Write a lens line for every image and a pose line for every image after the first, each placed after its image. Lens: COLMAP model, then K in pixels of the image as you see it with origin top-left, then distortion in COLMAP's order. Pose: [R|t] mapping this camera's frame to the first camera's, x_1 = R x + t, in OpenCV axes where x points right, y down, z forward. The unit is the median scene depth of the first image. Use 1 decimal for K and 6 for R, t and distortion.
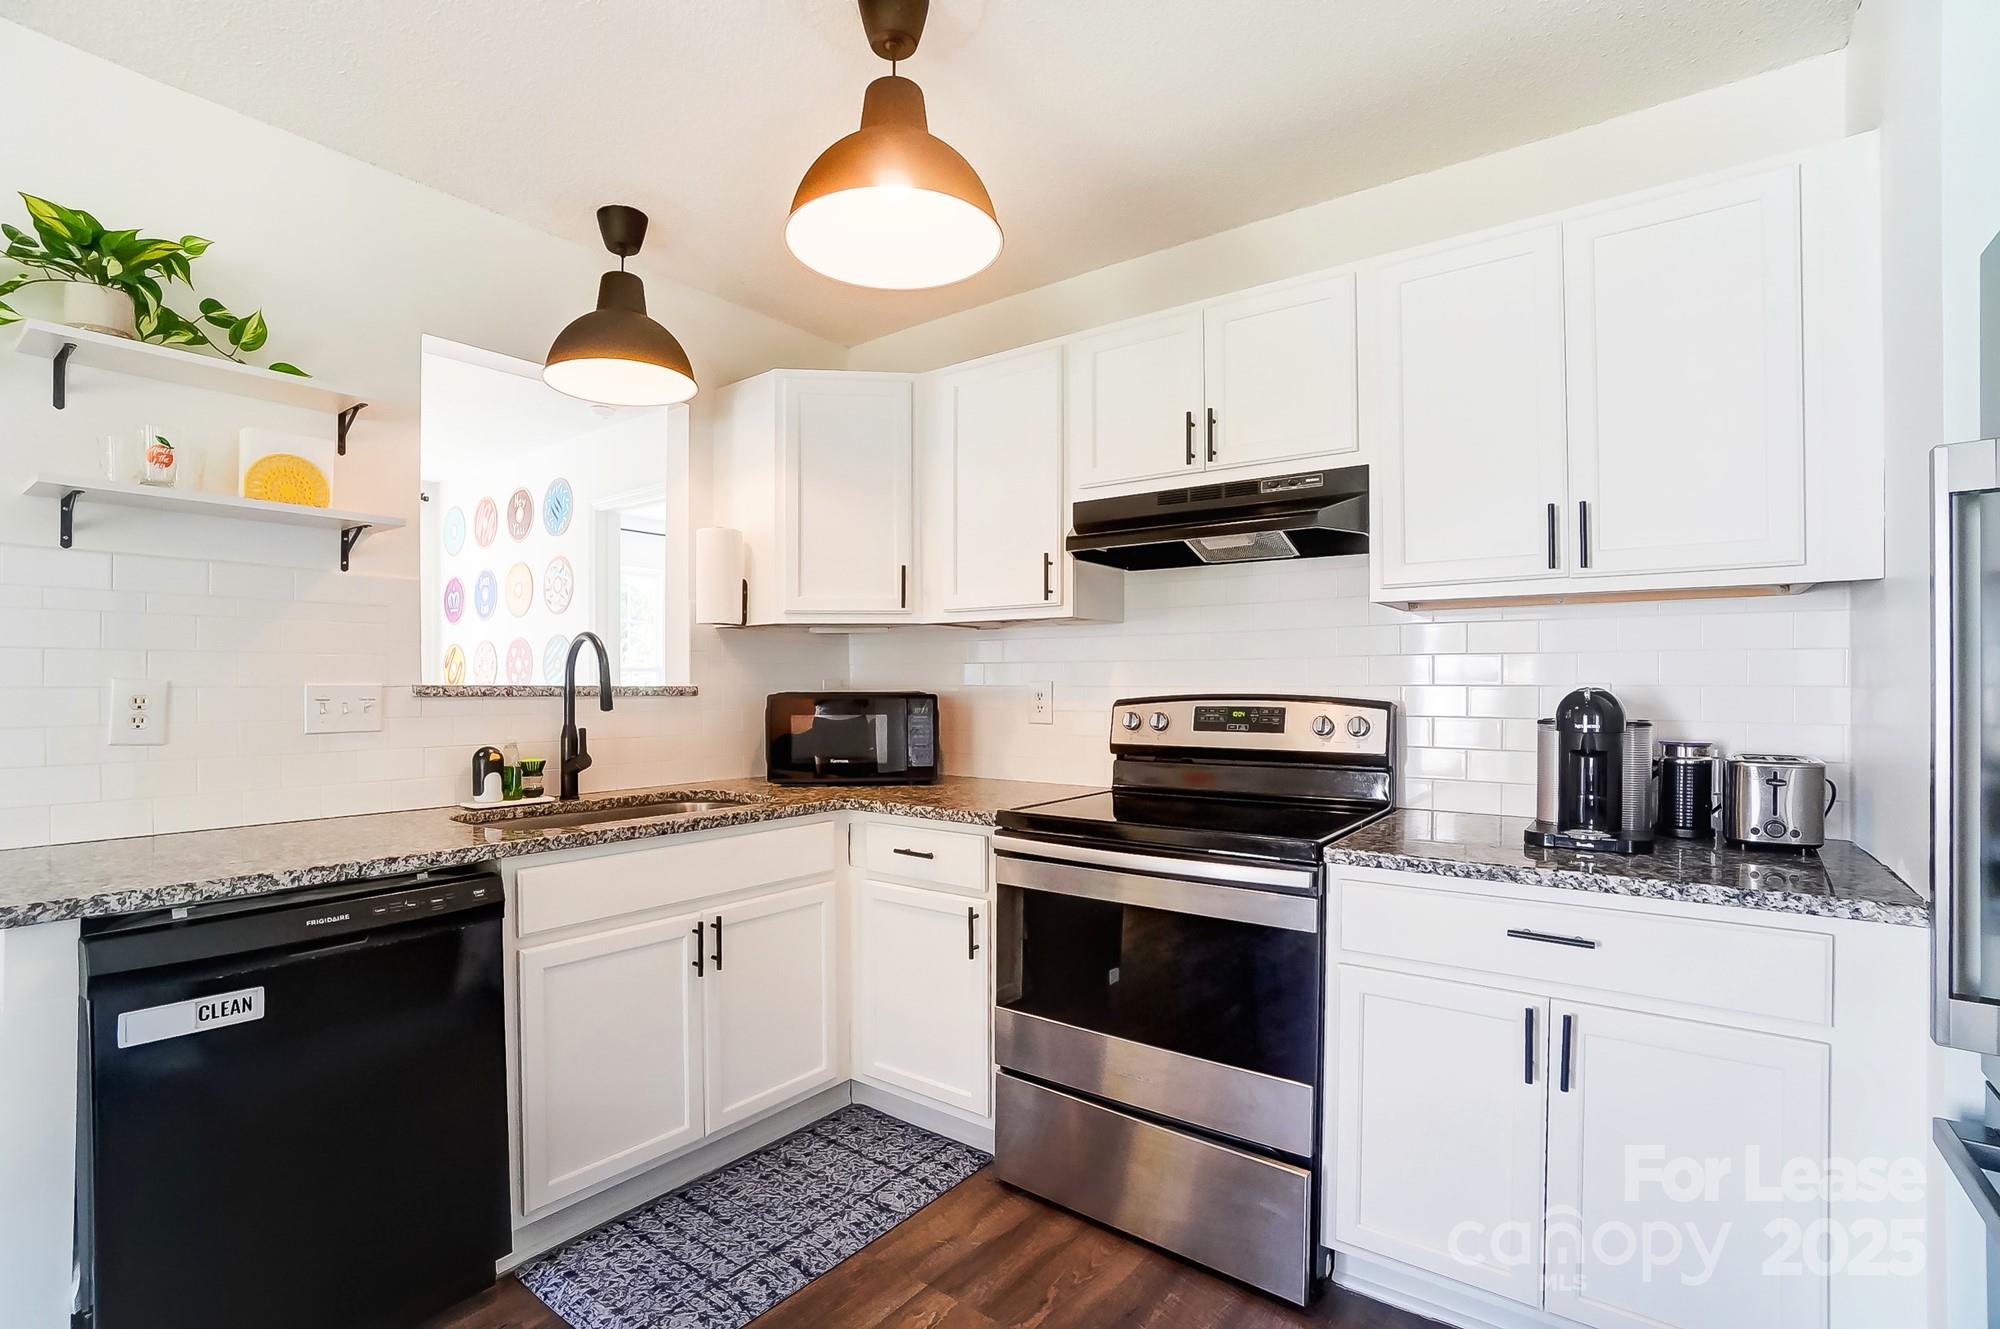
lens RADIAL K [[926.3, 0, 970.0], [0, 926.3, 693.3], [0, 0, 1]] dist [-0.020572, 0.002174]
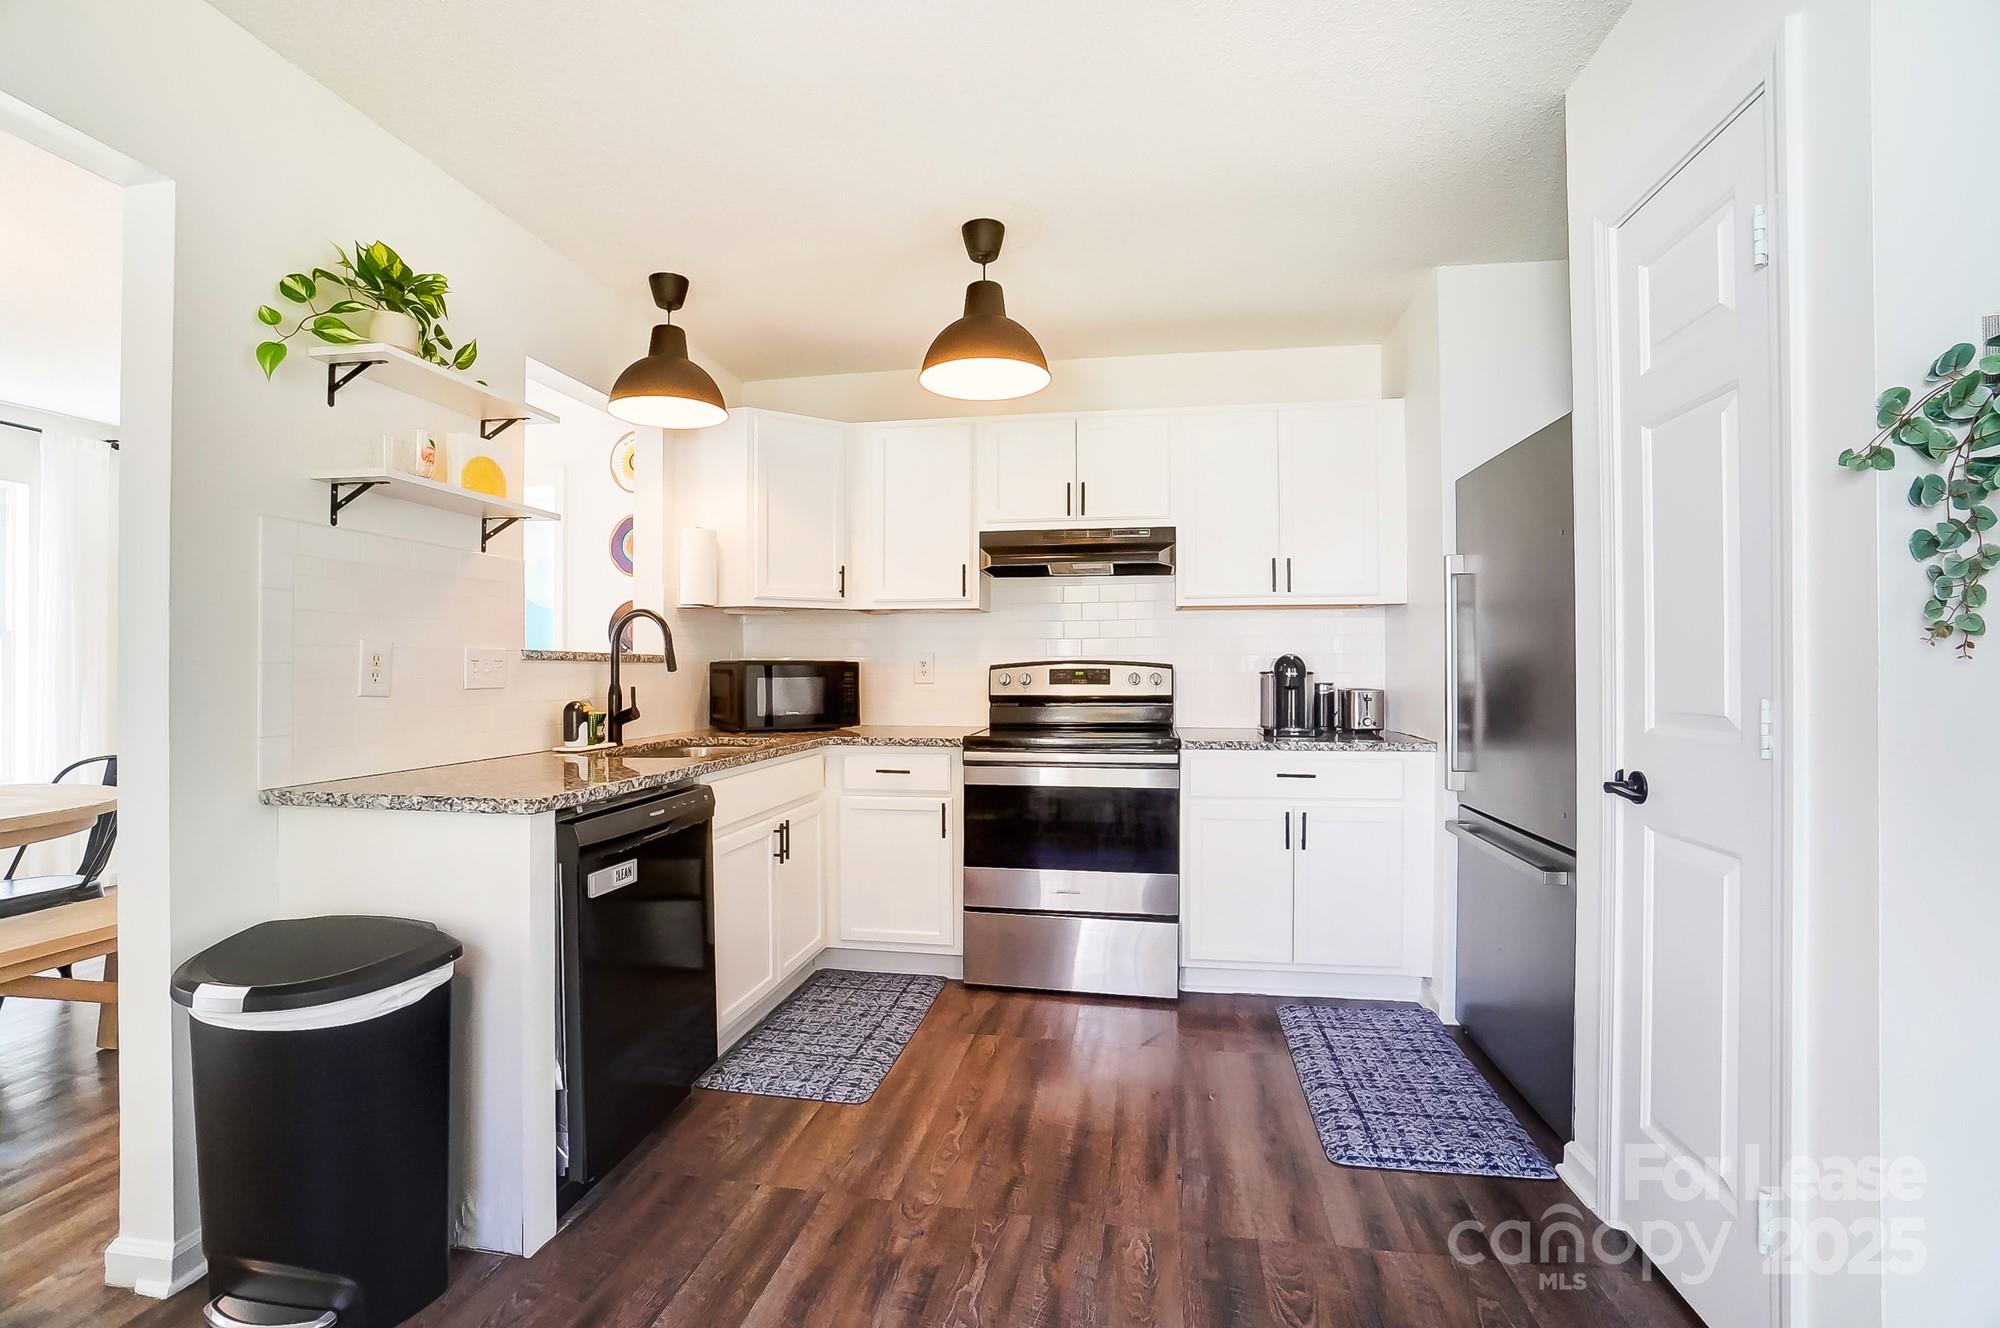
lens RADIAL K [[896.0, 0, 964.5], [0, 896.0, 670.4], [0, 0, 1]] dist [-0.018335, 0.006179]
pose [[0.893316, -0.002188, 0.449424, -0.621819], [0.006014, 0.999957, -0.007086, 0.029837], [-0.449389, 0.009033, 0.893291, -0.297896]]
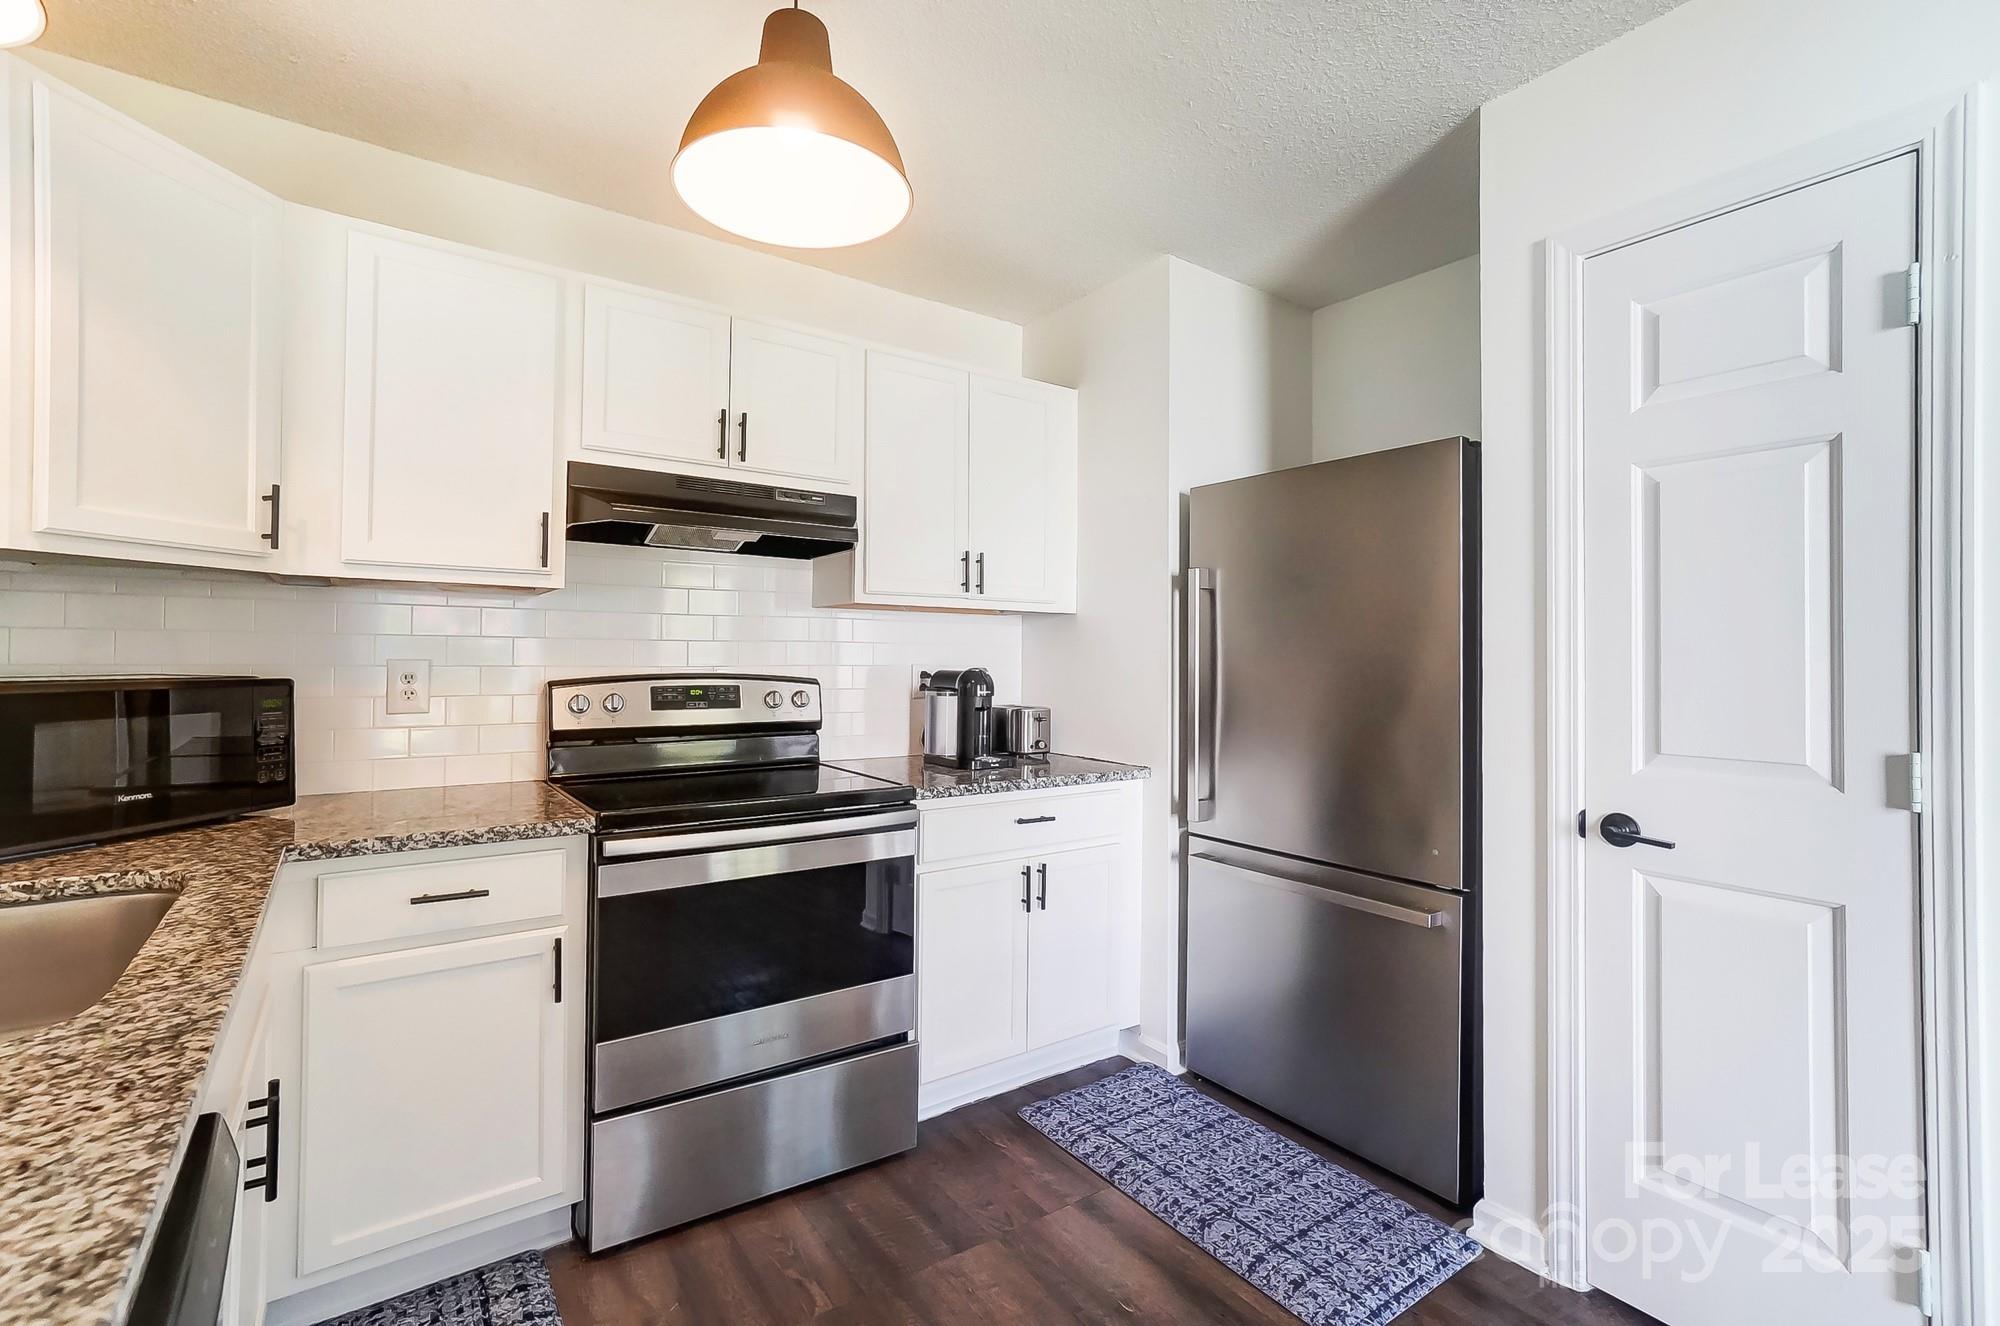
lens RADIAL K [[896.0, 0, 963.8], [0, 896.0, 636.2], [0, 0, 1]] dist [-0.018335, 0.006179]
pose [[0.310610, 0.025955, 0.950183, -0.652302], [0.000972, 0.999618, -0.027623, -0.014829], [-0.950537, 0.009503, 0.310466, 0.420785]]
